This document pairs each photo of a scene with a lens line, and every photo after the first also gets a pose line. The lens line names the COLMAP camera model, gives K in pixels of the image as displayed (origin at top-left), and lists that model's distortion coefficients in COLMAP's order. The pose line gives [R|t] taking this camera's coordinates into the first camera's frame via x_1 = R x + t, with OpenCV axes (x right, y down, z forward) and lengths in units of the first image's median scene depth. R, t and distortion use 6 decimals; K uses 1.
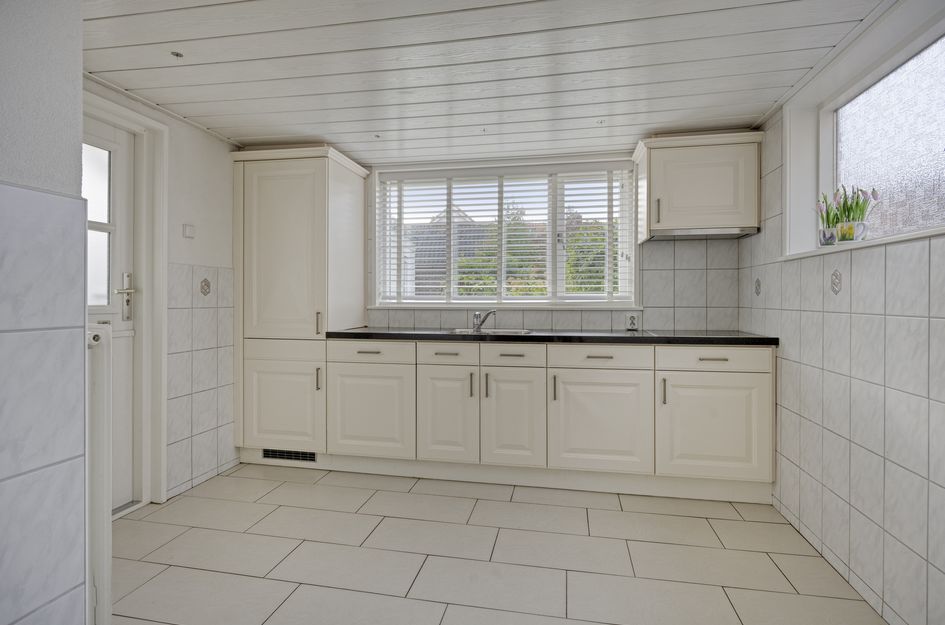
lens RADIAL K [[481.8, 0, 474.9], [0, 481.8, 300.0], [0, 0, 1]] dist [-0.002431, -0.000144]
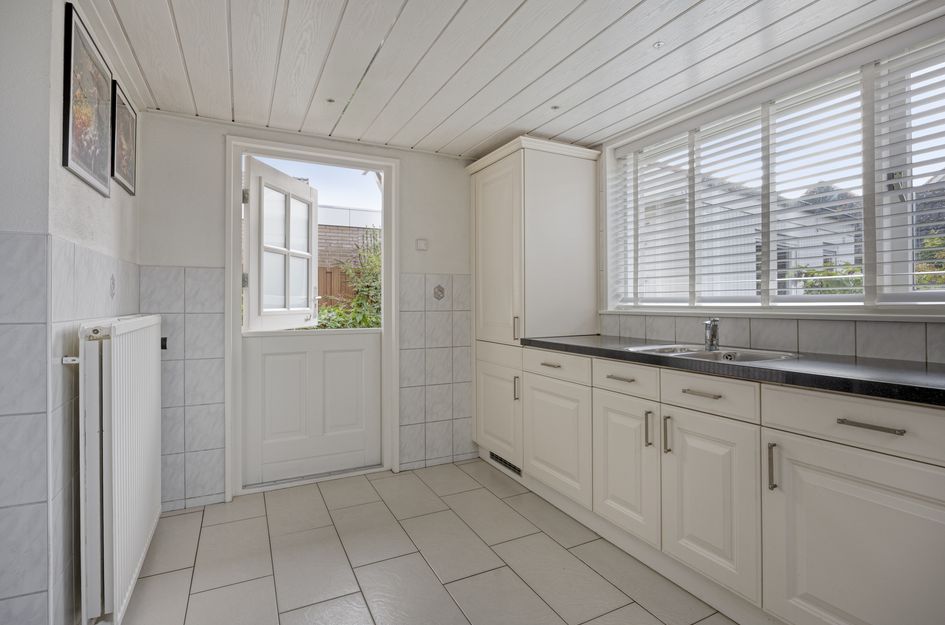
lens RADIAL K [[467.1, 0, 470.9], [0, 467.1, 300.9], [0, 0, 1]] dist [-0.002660, 0.000440]
pose [[0.599521, -0.009503, -0.800303, 0.358543], [0.004359, 0.999953, -0.008609, 0.002361], [0.800347, 0.001673, 0.599535, 0.399163]]
